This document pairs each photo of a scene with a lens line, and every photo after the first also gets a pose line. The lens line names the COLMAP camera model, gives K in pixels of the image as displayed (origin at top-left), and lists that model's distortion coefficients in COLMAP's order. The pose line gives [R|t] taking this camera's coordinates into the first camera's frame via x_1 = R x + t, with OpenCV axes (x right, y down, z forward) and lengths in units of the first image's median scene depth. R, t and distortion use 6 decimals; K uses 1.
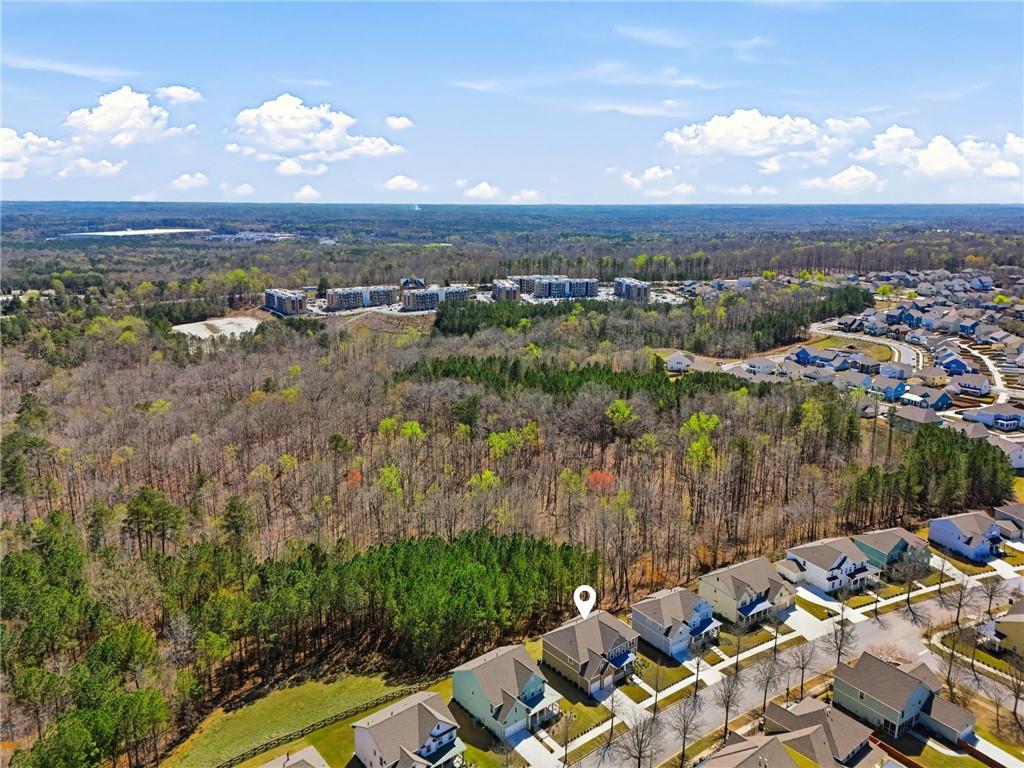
lens RADIAL K [[758.4, 0, 517.1], [0, 758.4, 380.4], [0, 0, 1]] dist [0.077375, -0.054896]
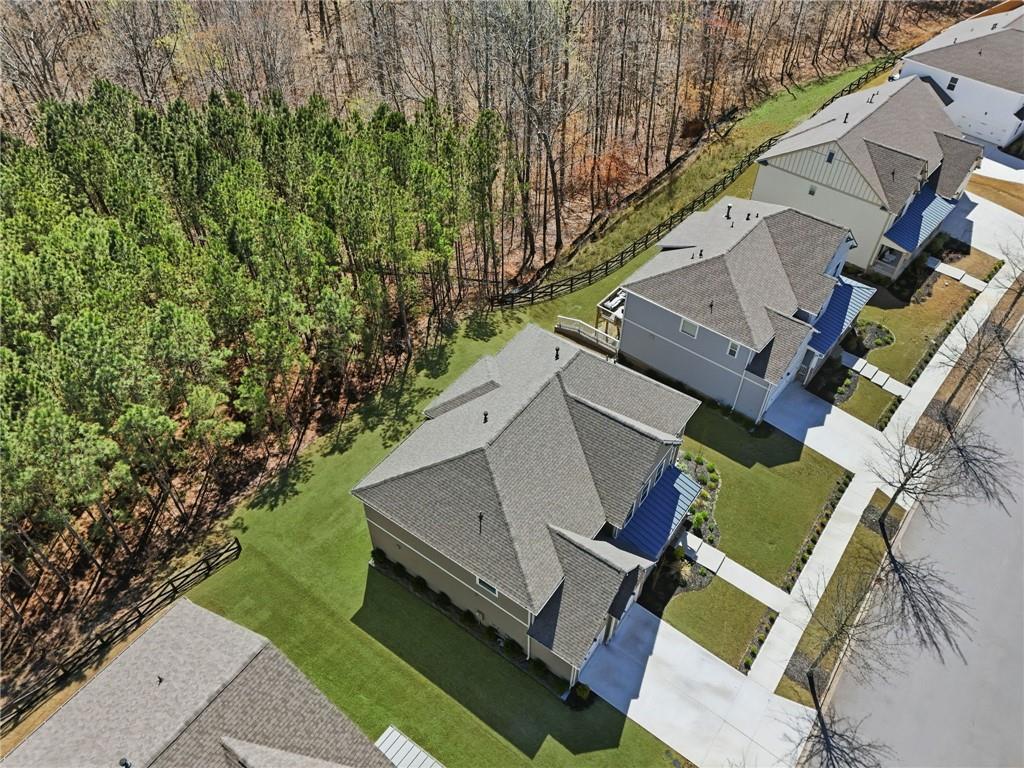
lens RADIAL K [[758.4, 0, 517.1], [0, 758.4, 380.4], [0, 0, 1]] dist [0.077375, -0.054896]
pose [[0.964283, -0.184553, 0.189996, 0.039039], [0.056535, 0.844182, 0.533067, 0.158668], [-0.258771, -0.503286, 0.824464, 0.740785]]
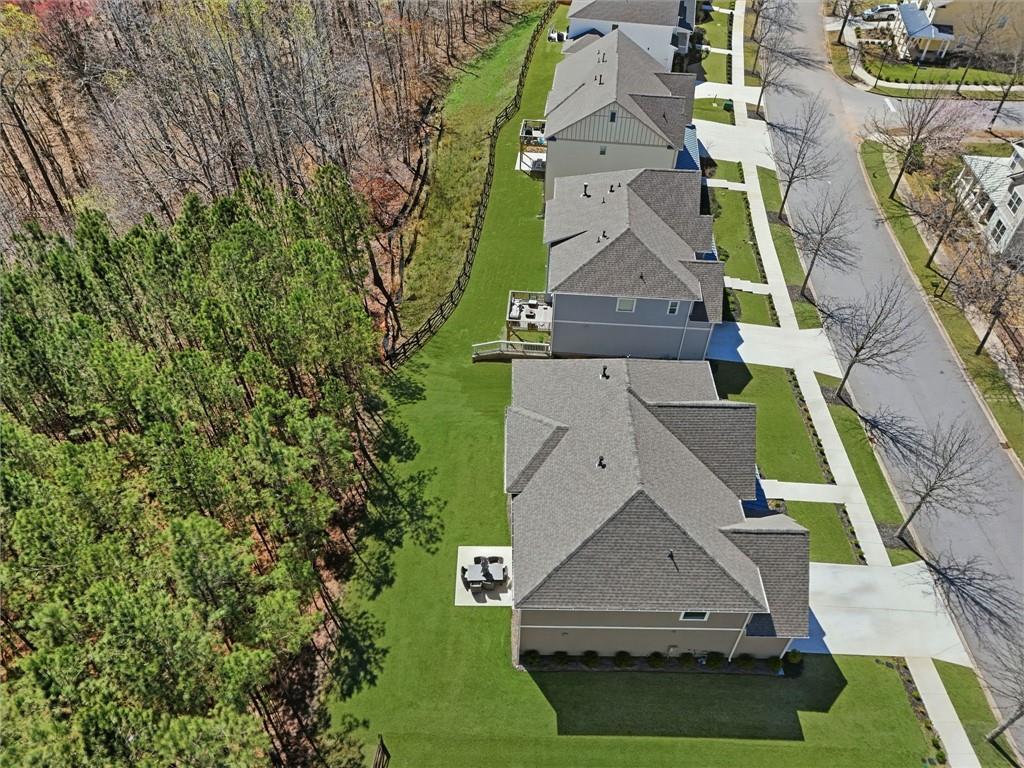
lens RADIAL K [[758.4, 0, 517.1], [0, 758.4, 380.4], [0, 0, 1]] dist [0.077375, -0.054896]
pose [[0.632407, -0.545410, 0.550081, -0.054061], [0.166376, 0.789178, 0.591200, 0.137490], [-0.756558, -0.282359, 0.589825, 0.825730]]
